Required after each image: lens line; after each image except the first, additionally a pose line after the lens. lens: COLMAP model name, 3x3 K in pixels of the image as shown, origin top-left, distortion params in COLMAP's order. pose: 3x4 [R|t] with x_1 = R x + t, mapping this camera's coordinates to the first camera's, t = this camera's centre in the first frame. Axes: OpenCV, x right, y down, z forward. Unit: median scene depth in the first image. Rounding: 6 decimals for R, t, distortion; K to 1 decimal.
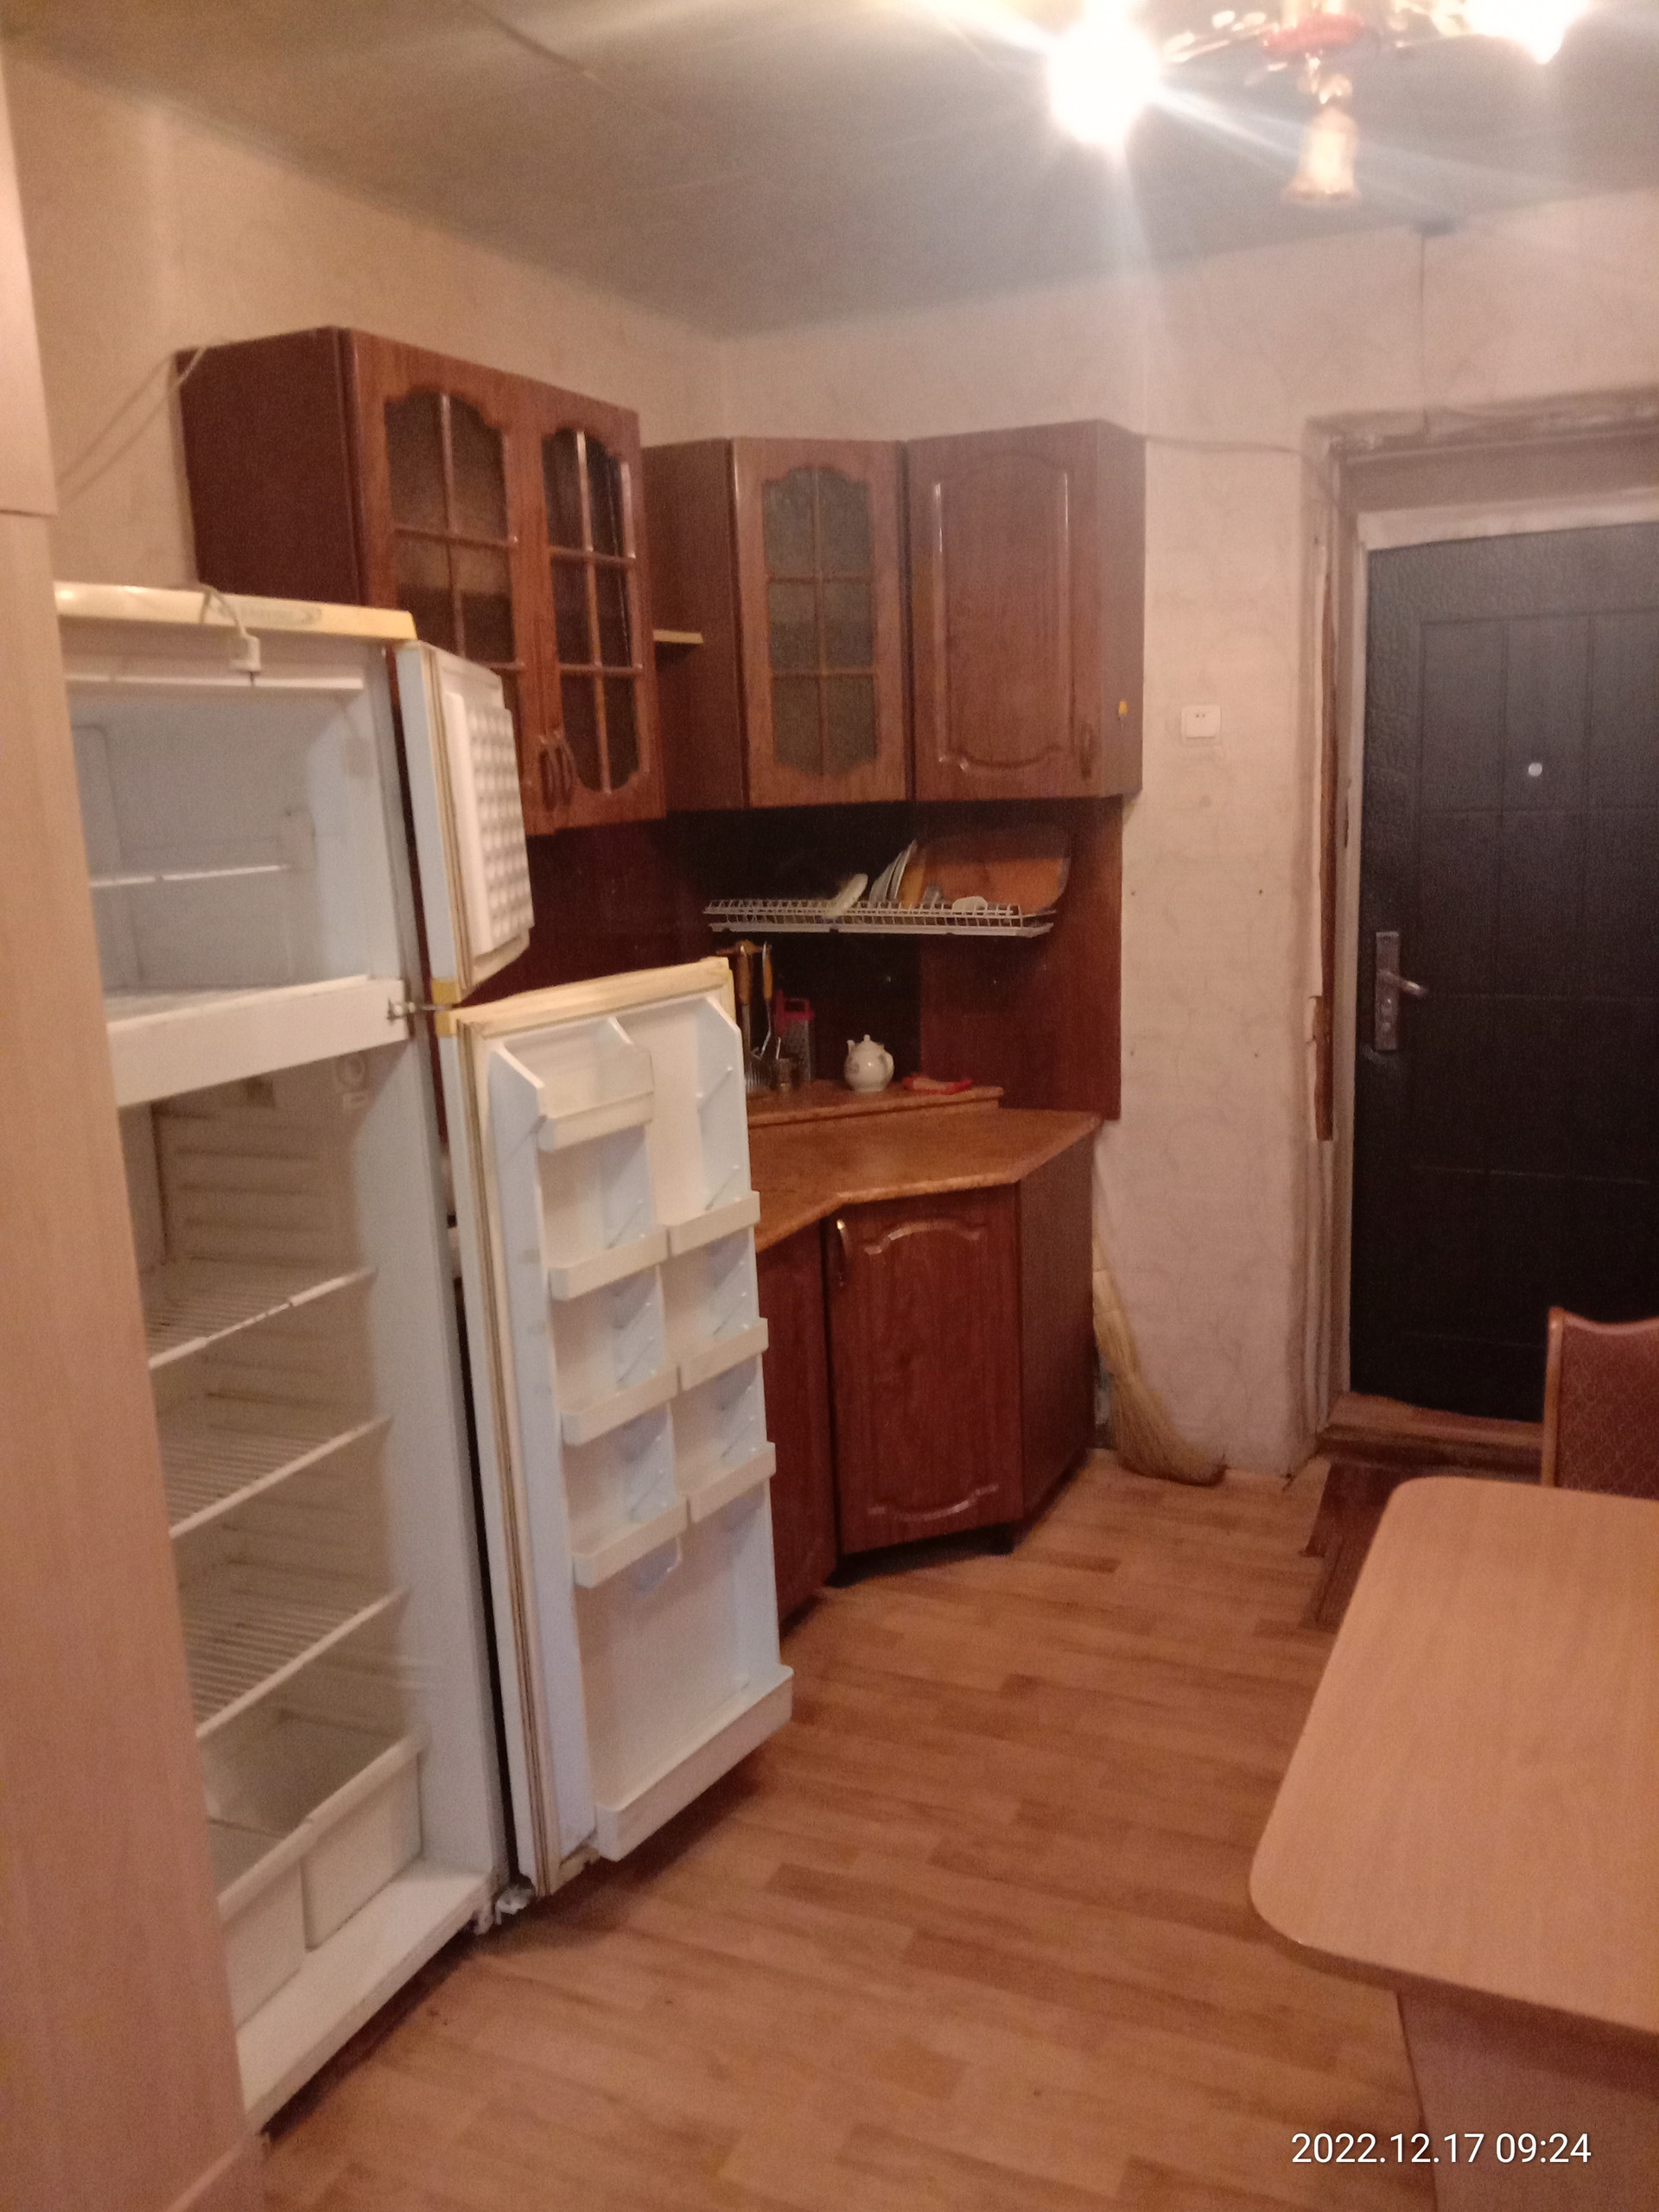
lens RADIAL K [[1748.8, 0, 838.0], [0, 1748.8, 1115.1], [0, 0, 1]] dist [0.119747, -0.265281]
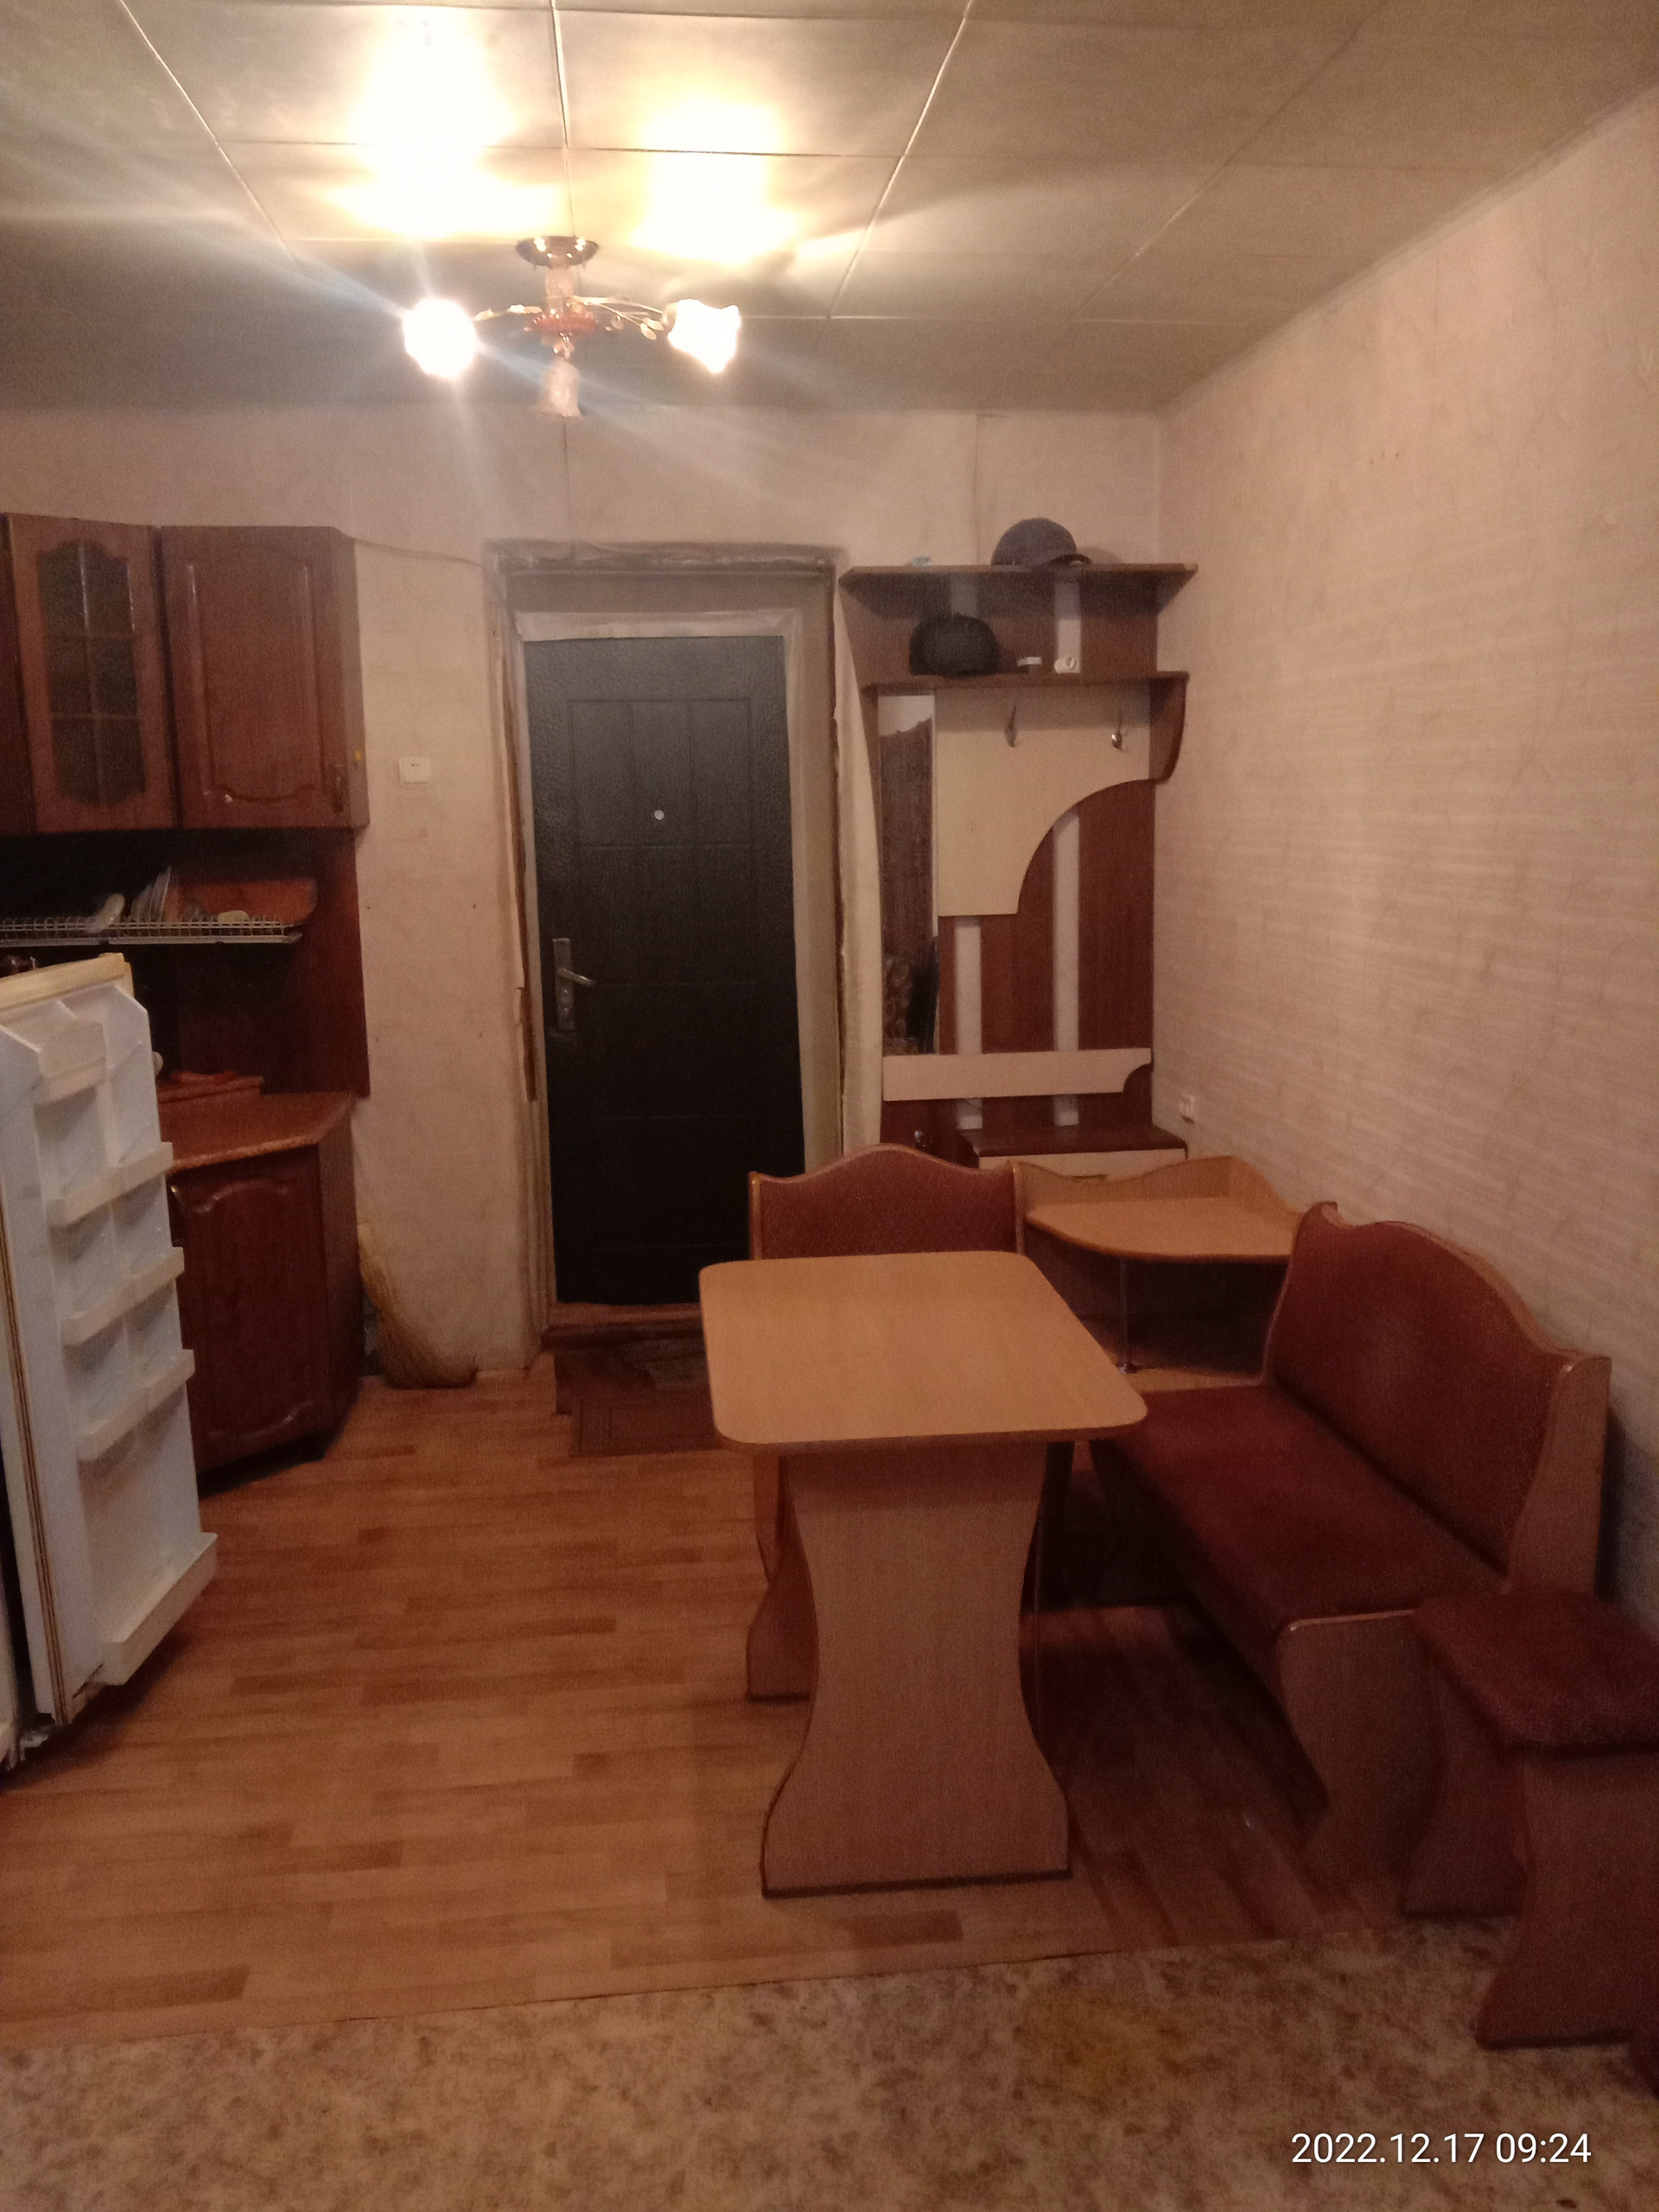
lens RADIAL K [[1748.8, 0, 838.0], [0, 1748.8, 1115.1], [0, 0, 1]] dist [0.119747, -0.265281]
pose [[0.855628, -0.073370, 0.512365, -0.205516], [0.084829, 0.996395, 0.001022, 0.046473], [-0.510593, 0.042590, 0.858767, -0.222883]]
